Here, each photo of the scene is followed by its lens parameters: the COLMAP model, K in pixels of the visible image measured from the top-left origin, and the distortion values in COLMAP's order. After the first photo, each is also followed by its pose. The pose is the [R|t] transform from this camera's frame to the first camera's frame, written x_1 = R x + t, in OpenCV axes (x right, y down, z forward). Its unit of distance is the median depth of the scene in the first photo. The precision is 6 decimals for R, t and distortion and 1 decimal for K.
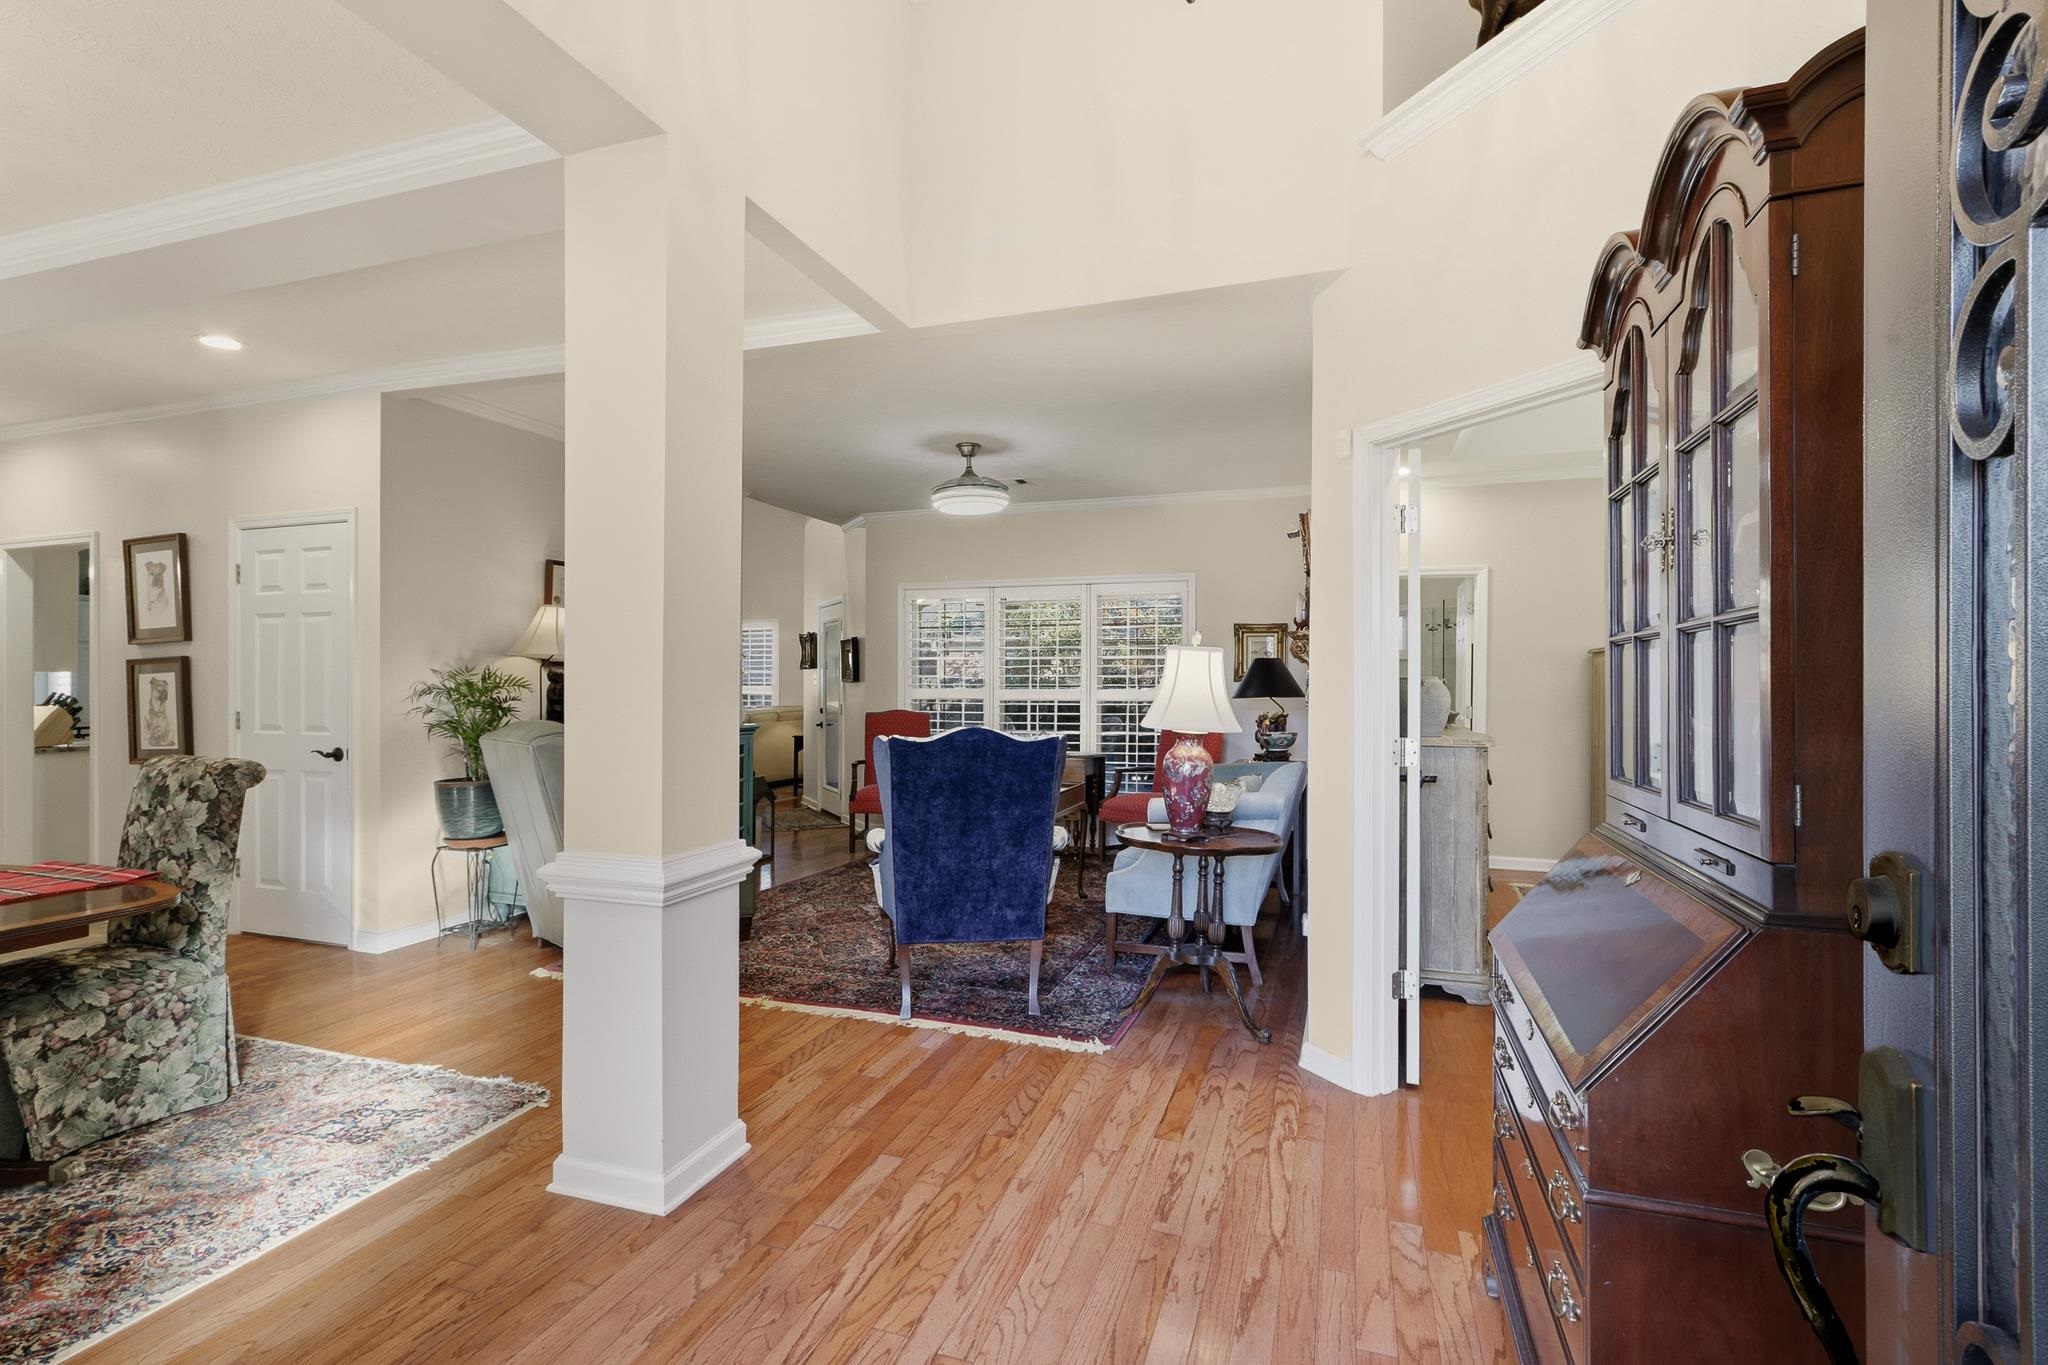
lens RADIAL K [[934.1, 0, 1012.1], [0, 934.1, 678.9], [0, 0, 1]] dist [0.005142, -0.000019]
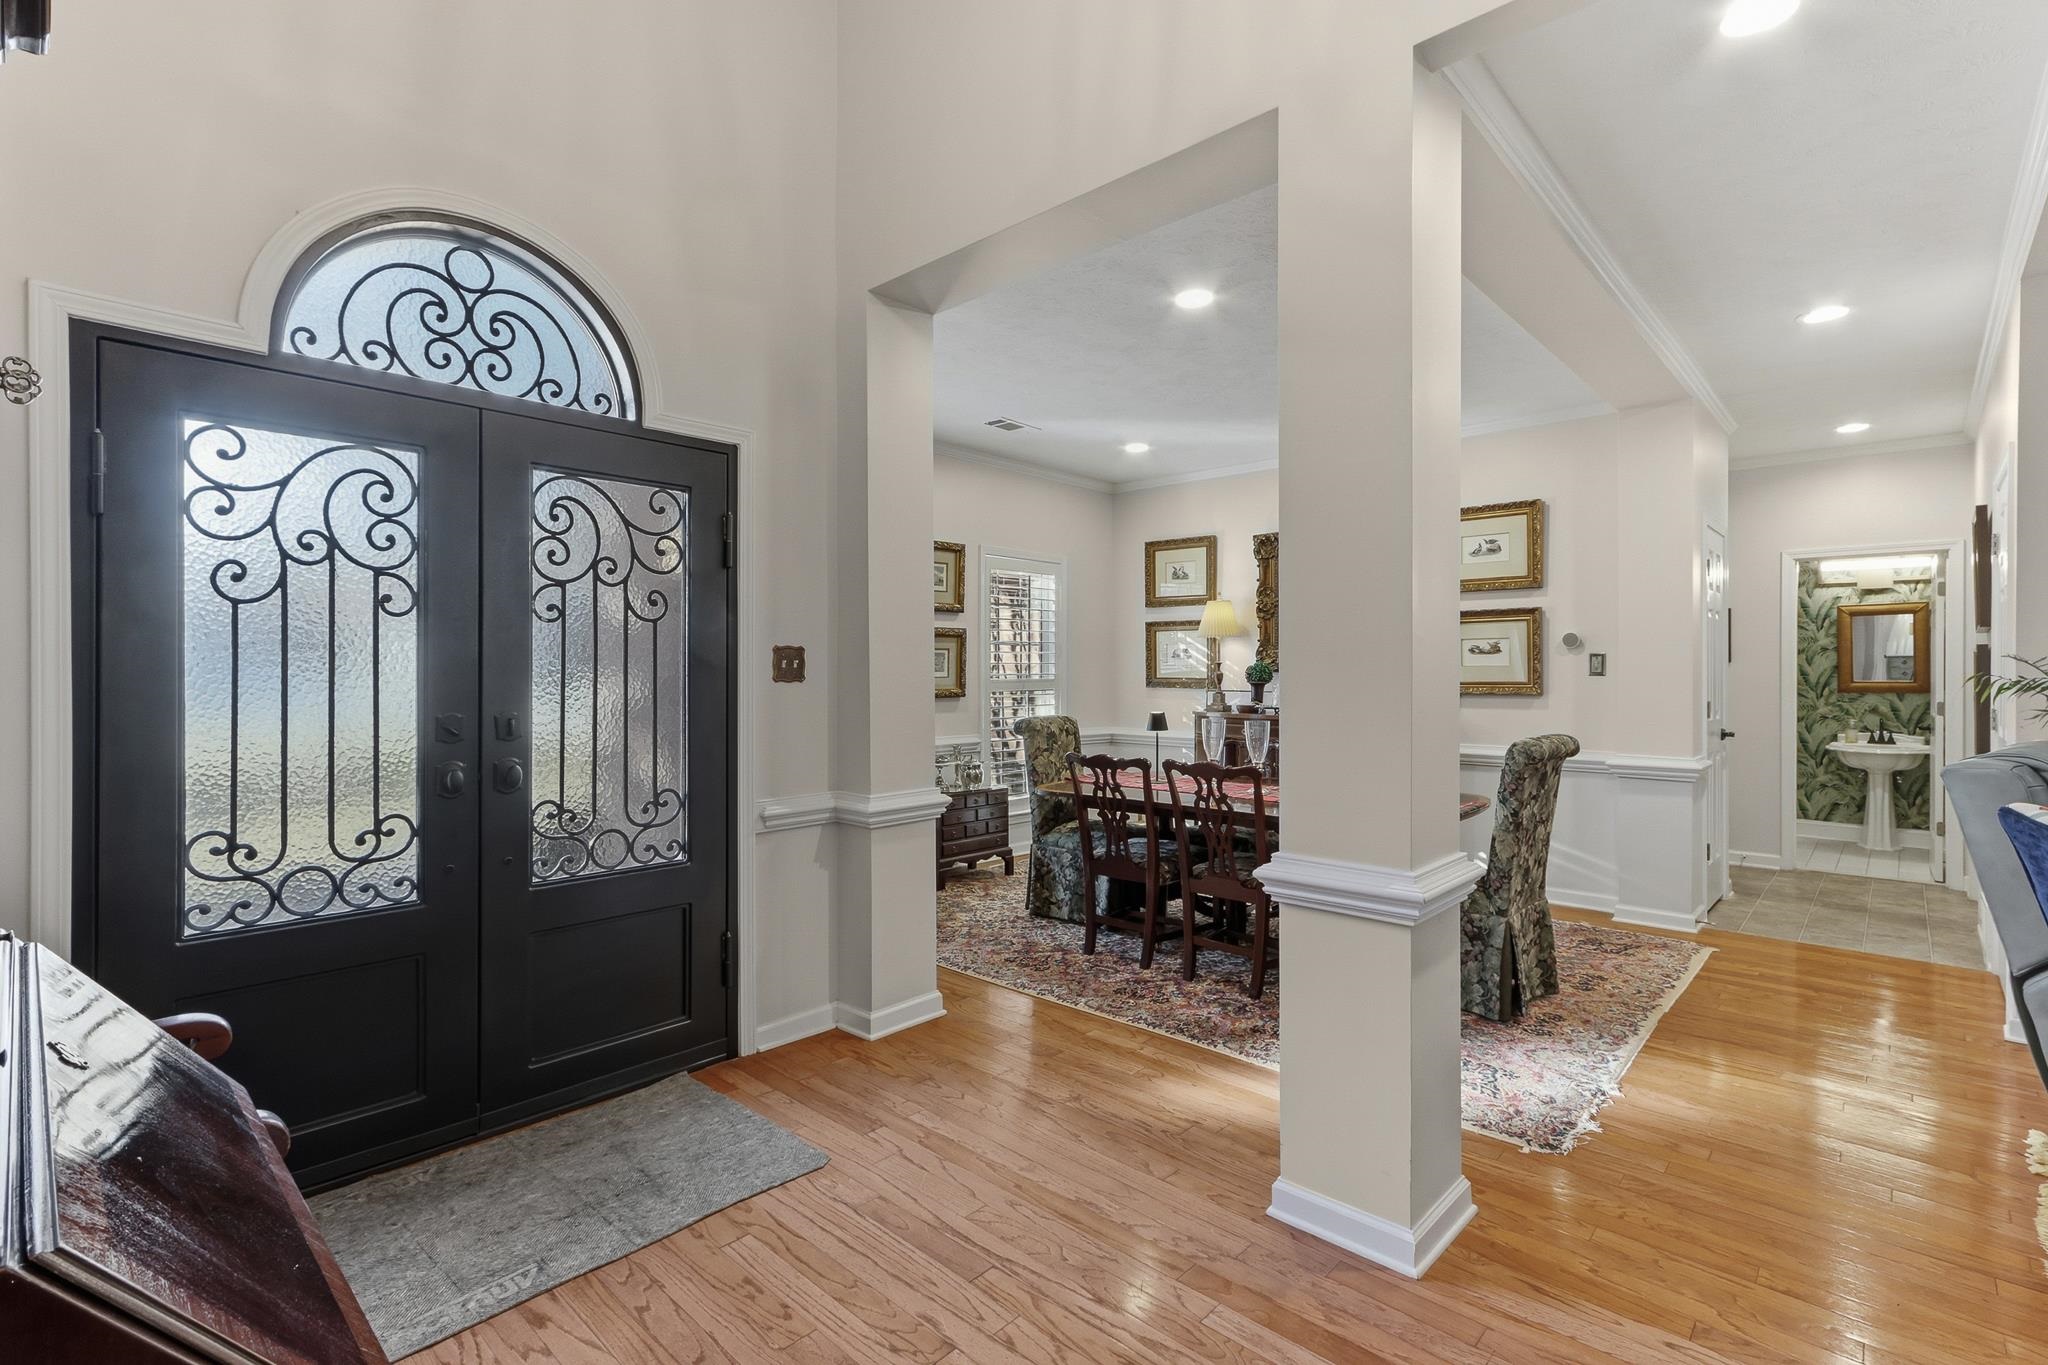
lens RADIAL K [[934.1, 0, 1010.6], [0, 934.1, 684.7], [0, 0, 1]] dist [0.005142, -0.000019]
pose [[-0.405869, 0.010498, -0.913871, 0.641018], [0.001298, 0.999940, 0.010910, 0.008473], [0.913930, 0.003242, -0.405858, 1.176038]]
